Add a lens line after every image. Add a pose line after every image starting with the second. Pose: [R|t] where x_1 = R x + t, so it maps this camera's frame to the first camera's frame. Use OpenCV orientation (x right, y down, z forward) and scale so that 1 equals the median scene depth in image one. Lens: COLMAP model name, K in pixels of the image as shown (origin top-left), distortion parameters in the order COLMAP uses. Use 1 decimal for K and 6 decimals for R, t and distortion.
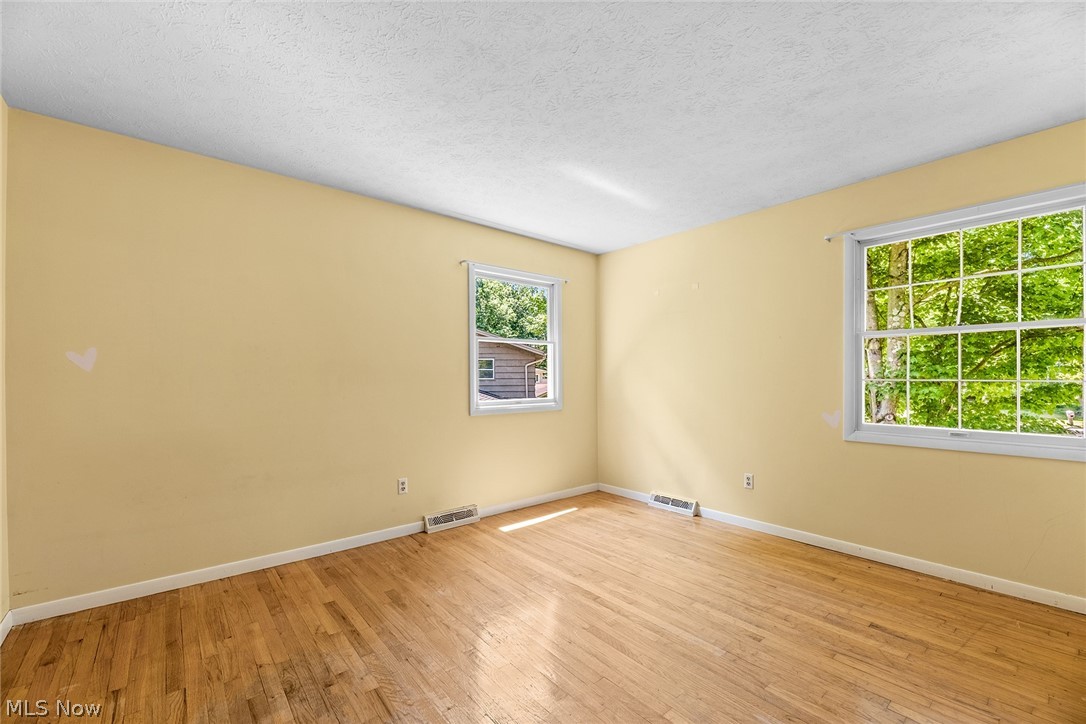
lens RADIAL K [[447.9, 0, 547.3], [0, 447.9, 367.8], [0, 0, 1]] dist [-0.001949, -0.000422]
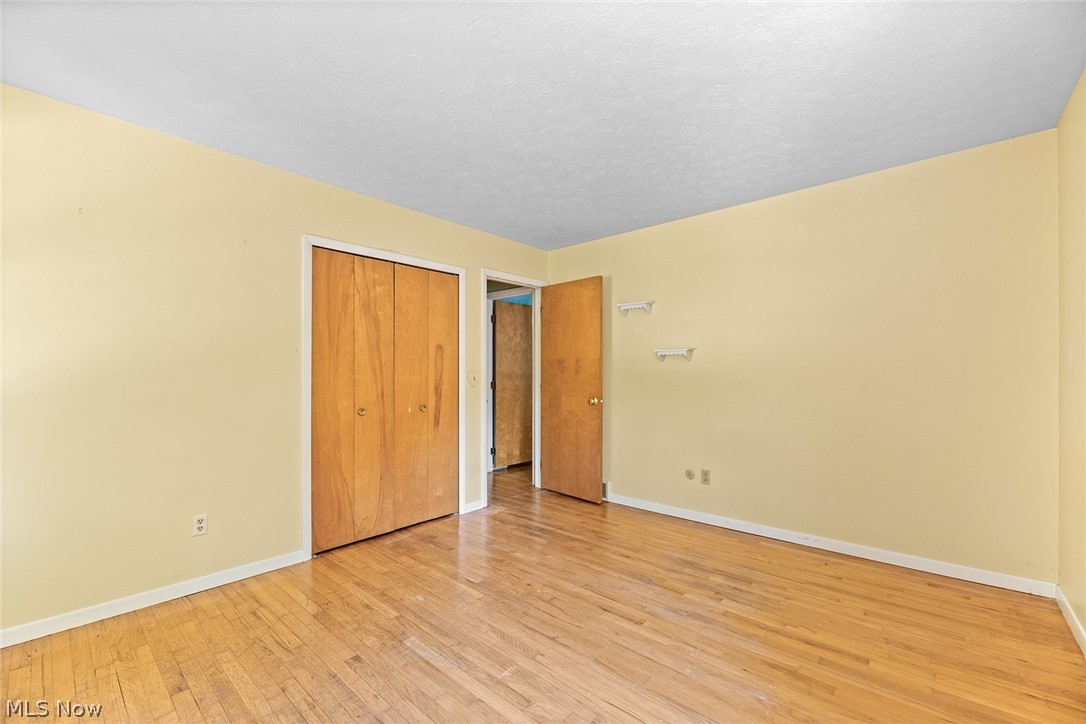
lens RADIAL K [[447.9, 0, 547.3], [0, 447.9, 367.8], [0, 0, 1]] dist [-0.001949, -0.000422]
pose [[-0.988025, 0.002337, -0.154273, 0.227162], [0.007812, 0.999361, -0.034891, 0.041353], [0.154093, -0.035679, -0.987412, 2.083403]]
